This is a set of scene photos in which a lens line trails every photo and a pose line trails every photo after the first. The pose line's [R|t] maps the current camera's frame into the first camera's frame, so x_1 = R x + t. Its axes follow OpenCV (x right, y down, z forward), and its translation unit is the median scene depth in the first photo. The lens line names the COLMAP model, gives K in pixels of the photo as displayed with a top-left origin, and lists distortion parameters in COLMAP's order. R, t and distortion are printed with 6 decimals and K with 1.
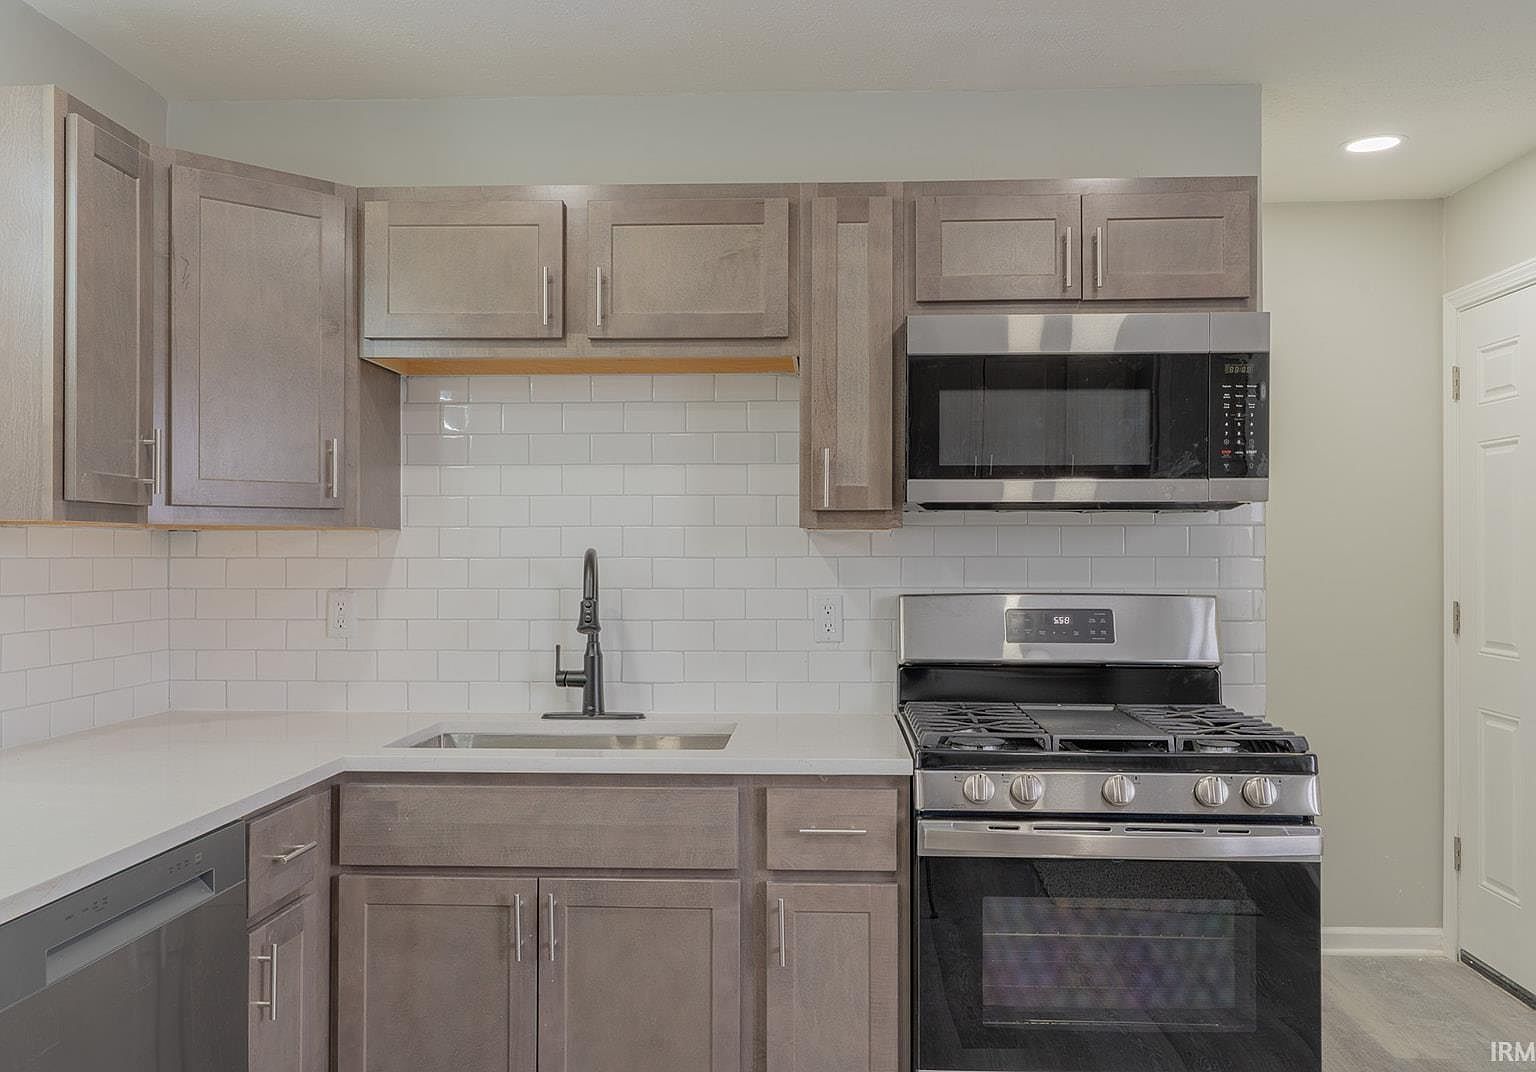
lens RADIAL K [[1242.9, 0, 768.0], [0, 1242.9, 536.0], [0, 0, 1]] dist [0.001861, 0.003808]
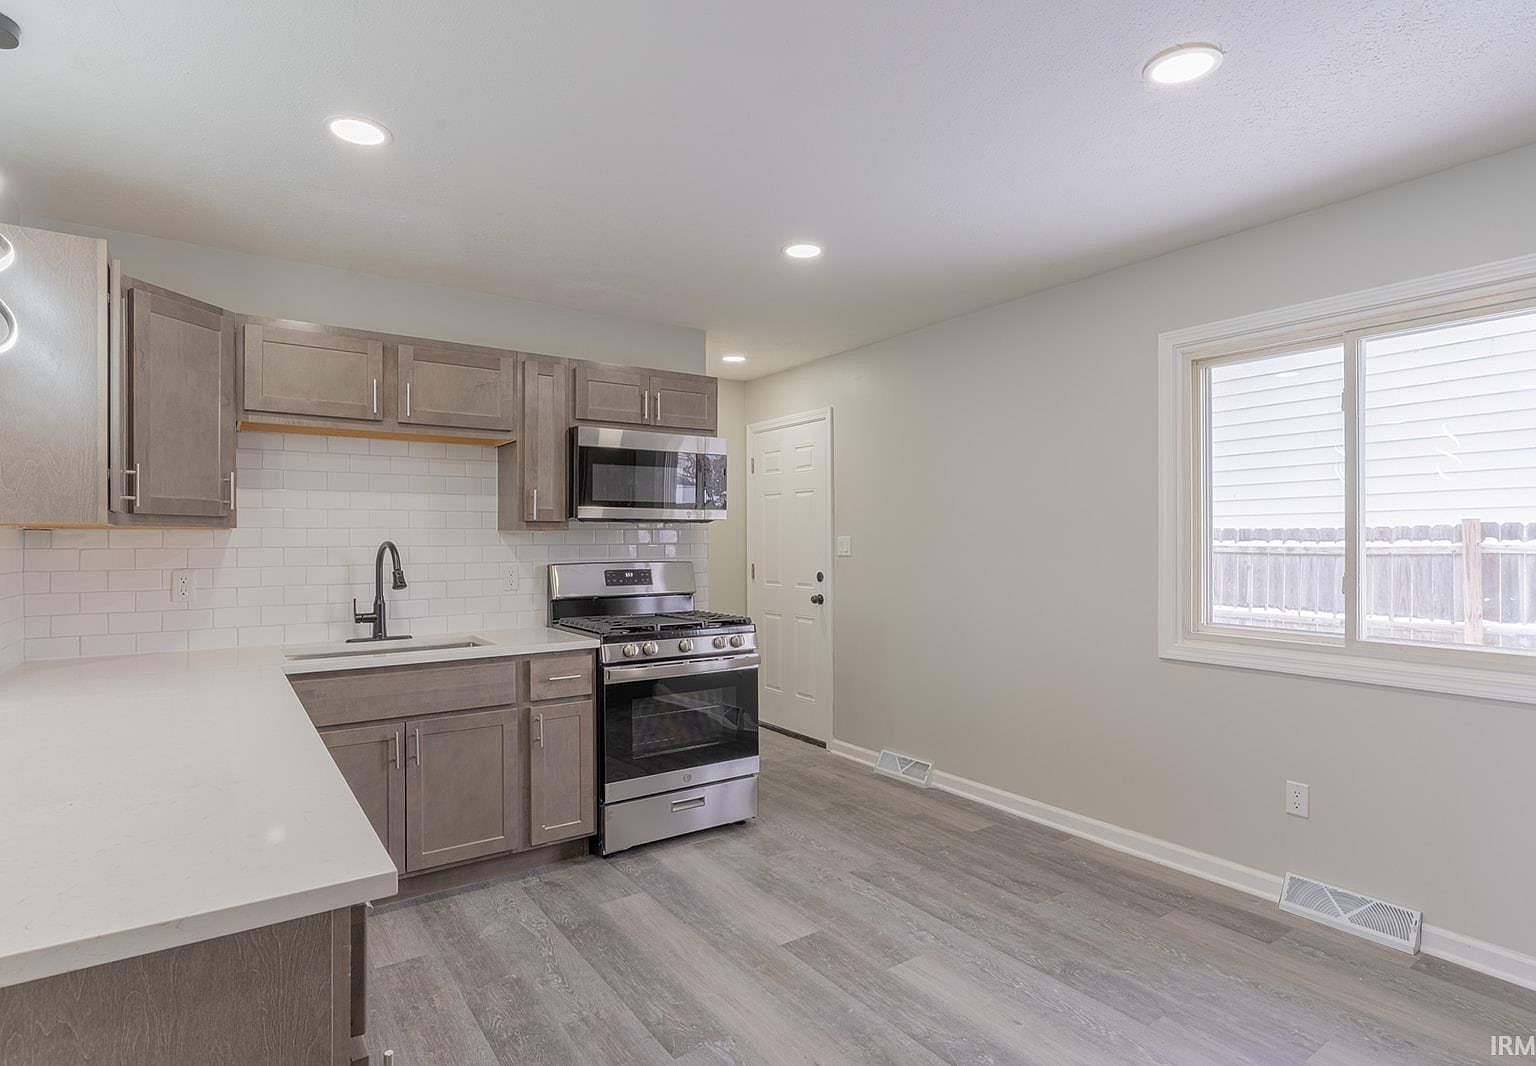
lens RADIAL K [[796.8, 0, 768.0], [0, 796.8, 533.0], [0, 0, 1]] dist [0.002066, 0.000622]
pose [[0.795910, 0.001746, 0.605412, -0.417225], [-0.000352, 0.999997, -0.002422, 0.001171], [-0.605415, 0.001714, 0.795908, -0.221504]]
